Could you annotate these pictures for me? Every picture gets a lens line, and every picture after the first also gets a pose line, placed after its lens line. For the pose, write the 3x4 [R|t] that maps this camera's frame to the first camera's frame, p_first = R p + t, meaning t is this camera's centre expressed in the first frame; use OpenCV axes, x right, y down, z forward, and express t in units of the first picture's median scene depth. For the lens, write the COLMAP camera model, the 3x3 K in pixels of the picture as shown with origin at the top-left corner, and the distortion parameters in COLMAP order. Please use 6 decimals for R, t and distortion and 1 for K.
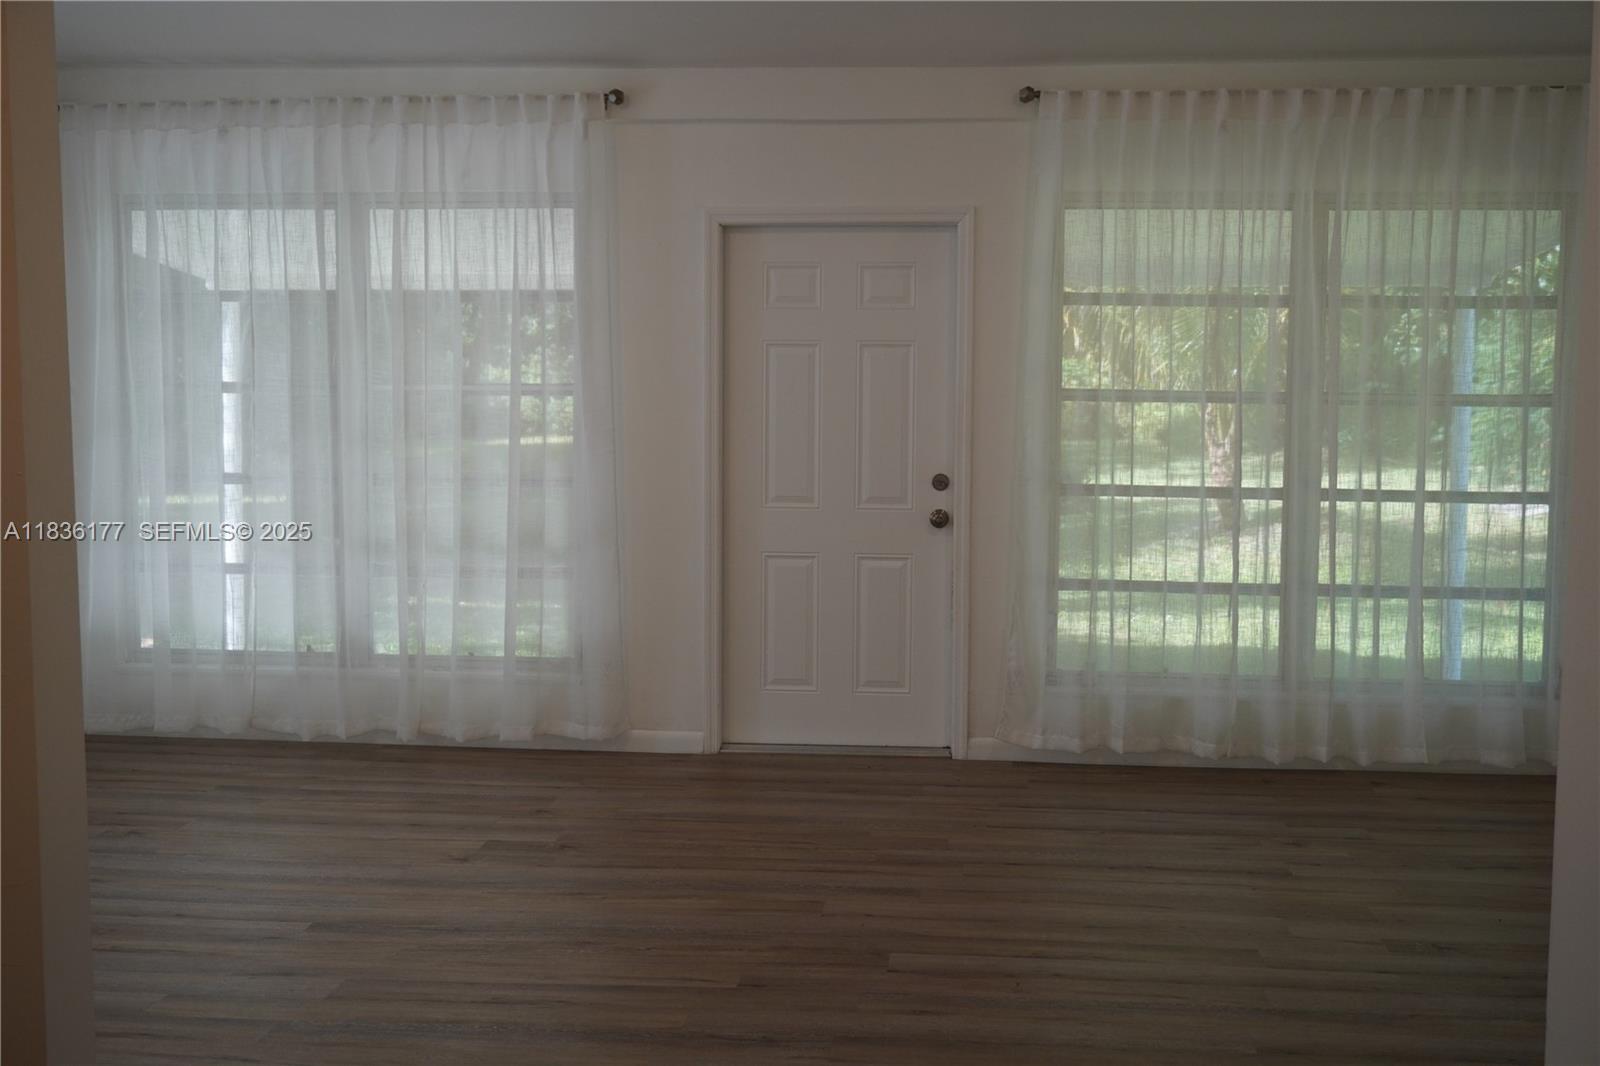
lens RADIAL K [[1757.9, 0, 808.7], [0, 1757.9, 537.5], [0, 0, 1]] dist [-0.010400, 0.000000]
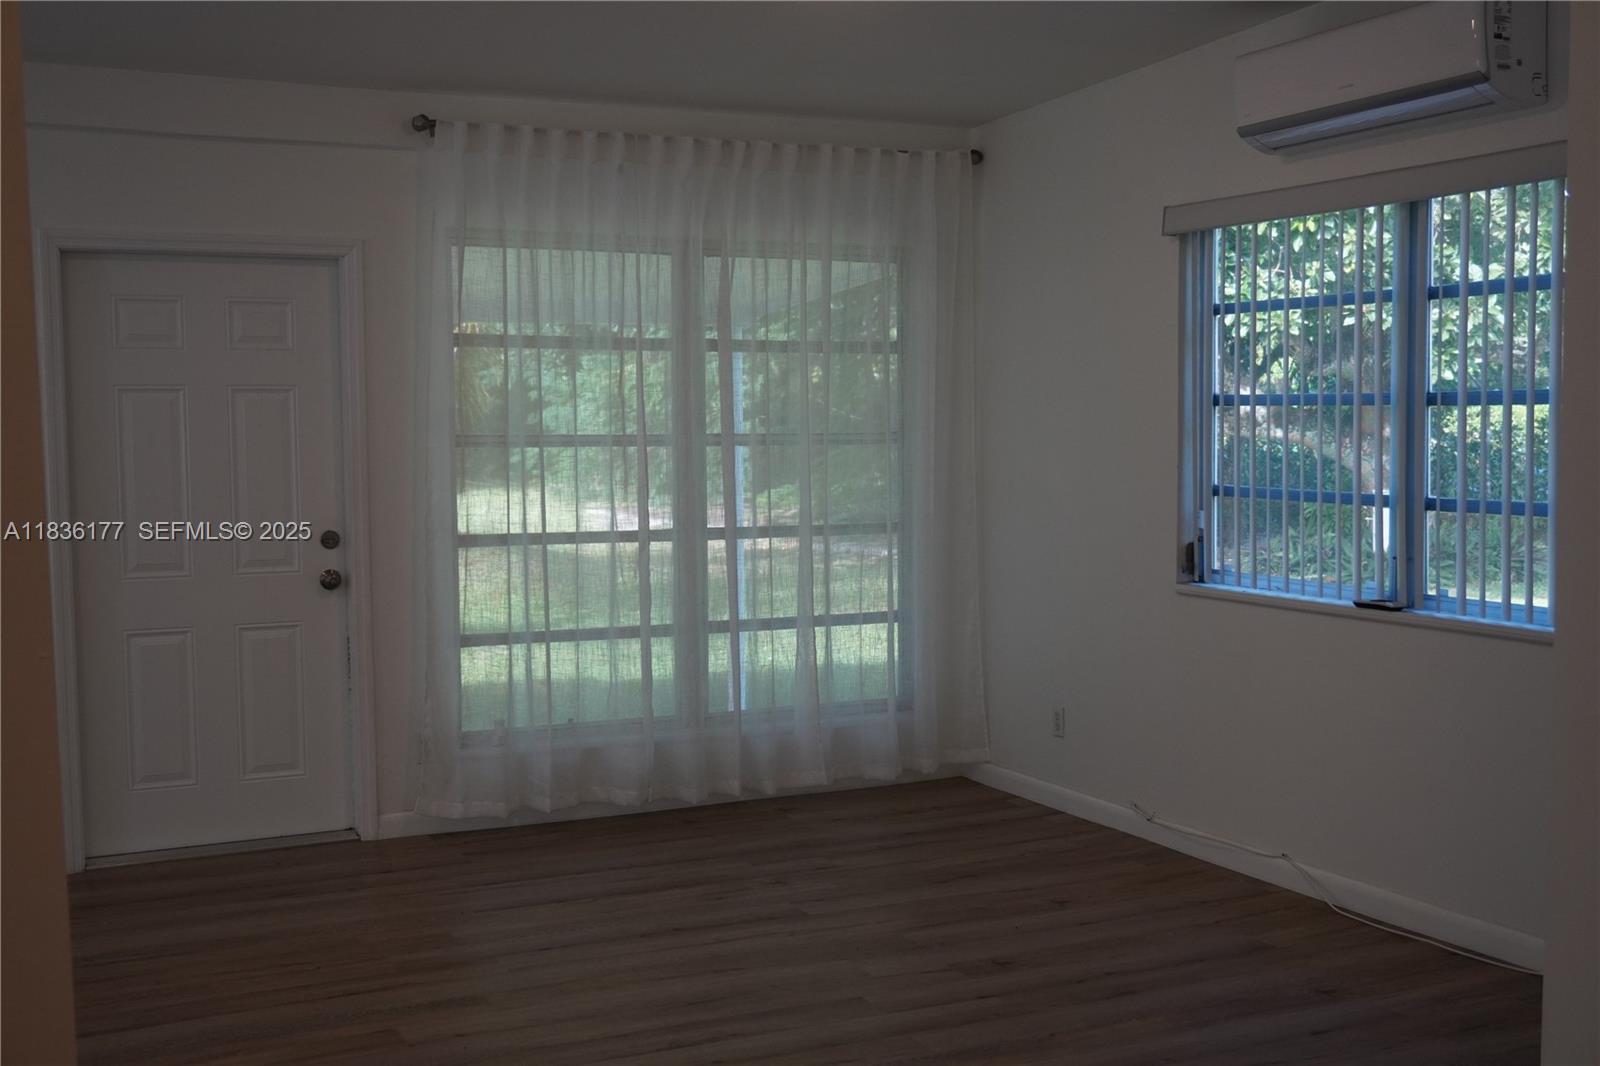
lens RADIAL K [[1757.9, 0, 798.8], [0, 1757.9, 526.6], [0, 0, 1]] dist [-0.010400, 0.000000]
pose [[0.857862, -0.044915, 0.511913, -0.188062], [0.054142, 0.998528, -0.003120, -0.022720], [-0.511020, 0.030393, 0.859032, 0.096041]]
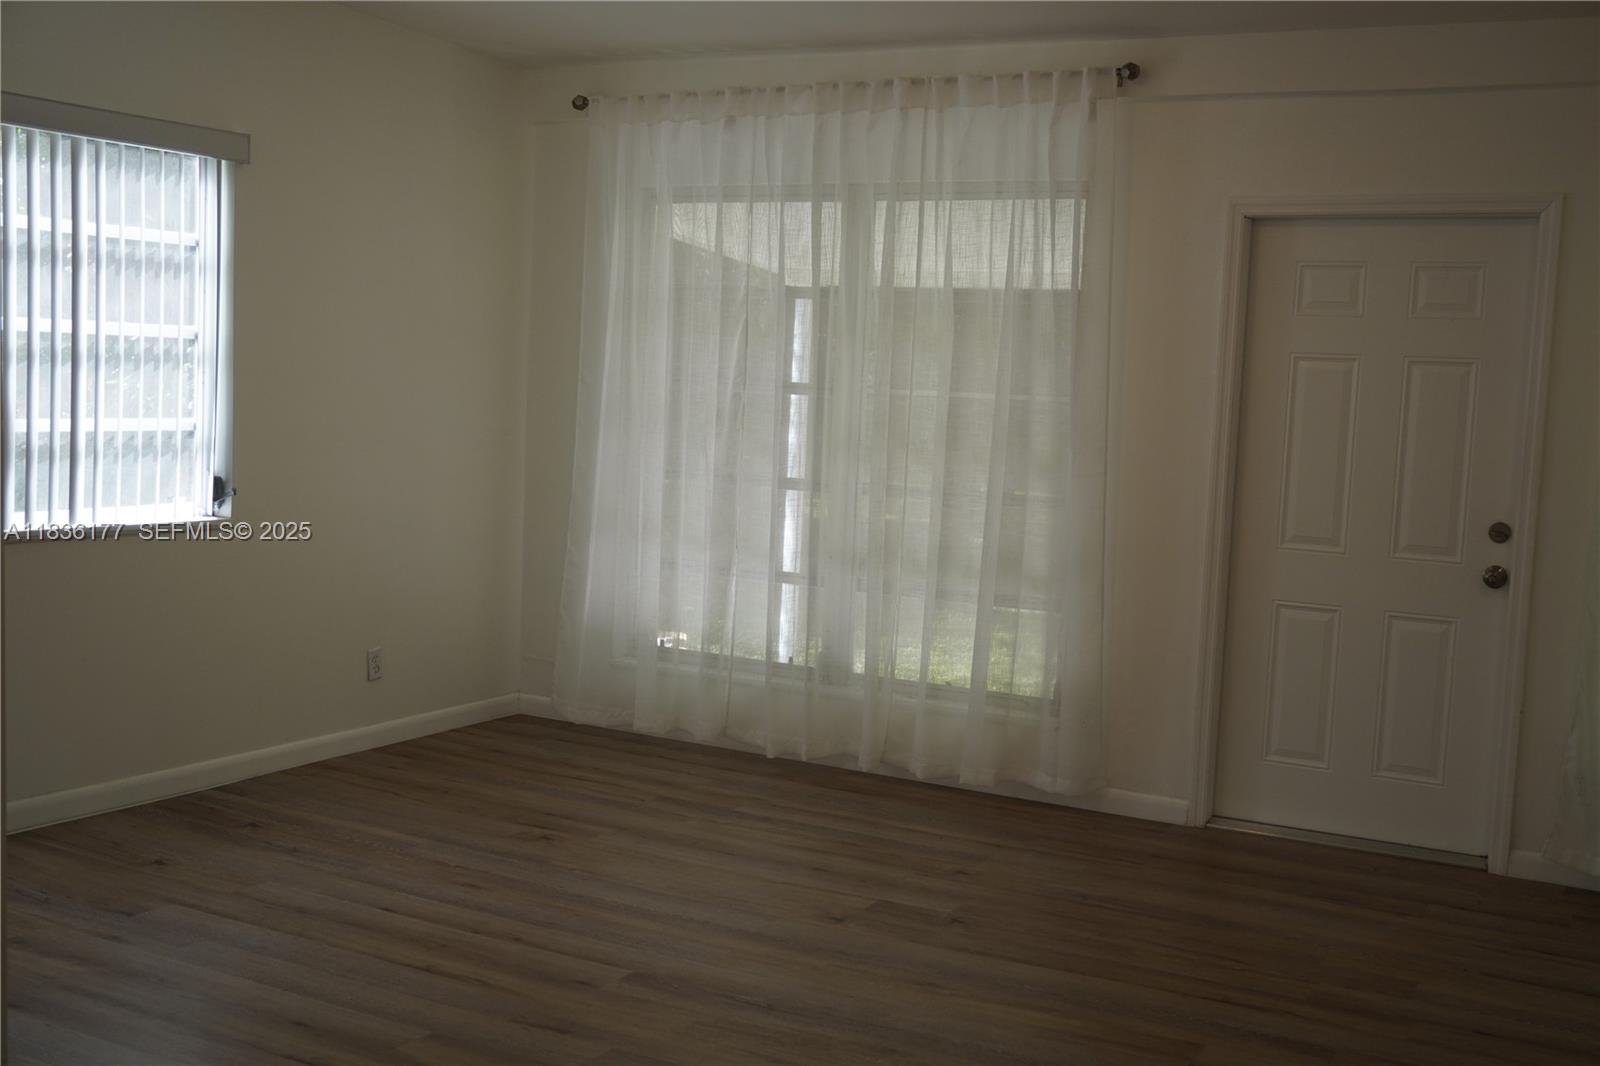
lens RADIAL K [[1757.9, 0, 808.0], [0, 1757.9, 538.4], [0, 0, 1]] dist [-0.010400, 0.000000]
pose [[0.916275, 0.068736, -0.394607, 0.105690], [-0.068488, 0.997543, 0.014731, -0.019228], [0.394650, 0.013528, 0.918732, 0.130609]]
